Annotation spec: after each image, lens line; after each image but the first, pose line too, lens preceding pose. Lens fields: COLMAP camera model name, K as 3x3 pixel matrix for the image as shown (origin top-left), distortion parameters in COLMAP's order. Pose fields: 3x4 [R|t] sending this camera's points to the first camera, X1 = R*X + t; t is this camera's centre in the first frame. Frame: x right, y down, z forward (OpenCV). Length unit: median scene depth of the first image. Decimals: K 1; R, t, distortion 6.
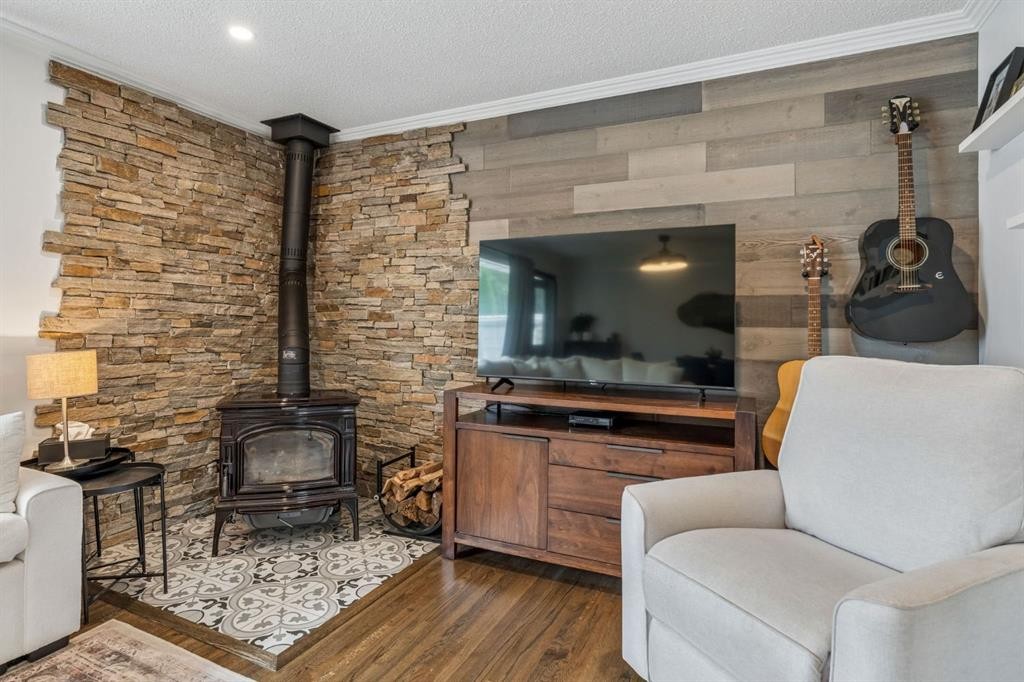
lens RADIAL K [[497.2, 0, 517.2], [0, 497.2, 332.4], [0, 0, 1]] dist [-0.012487, 0.005819]
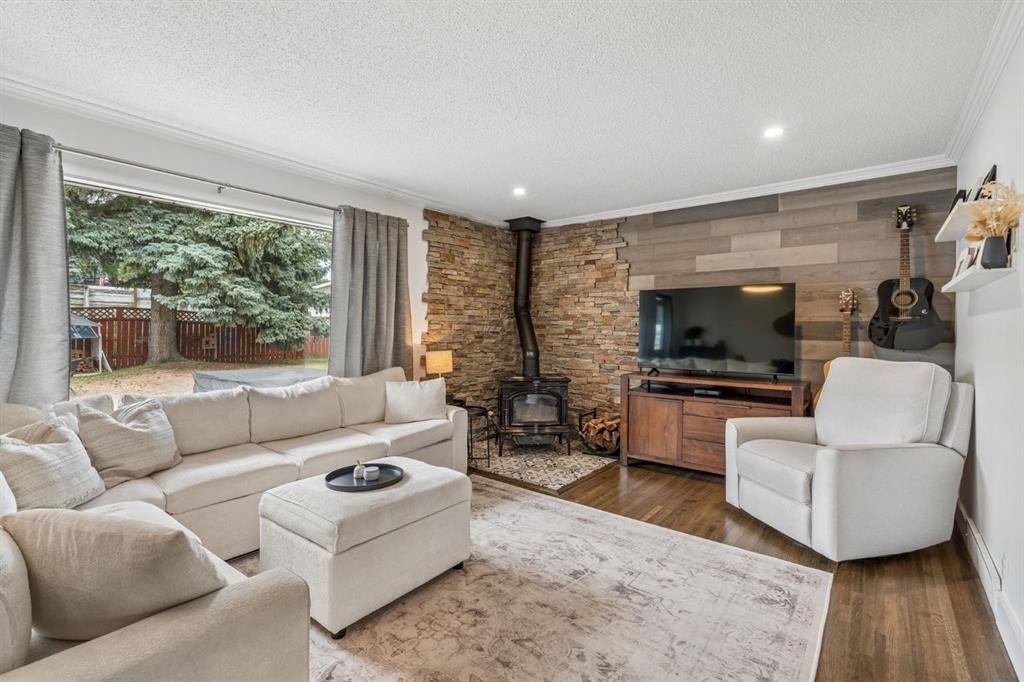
lens RADIAL K [[463.9, 0, 506.9], [0, 463.9, 339.5], [0, 0, 1]] dist [-0.004542, 0.001166]
pose [[0.972247, 0.002252, -0.233947, -0.155990], [-0.000361, 0.999967, 0.008122, -0.024363], [0.233958, -0.007812, 0.972215, -0.753894]]
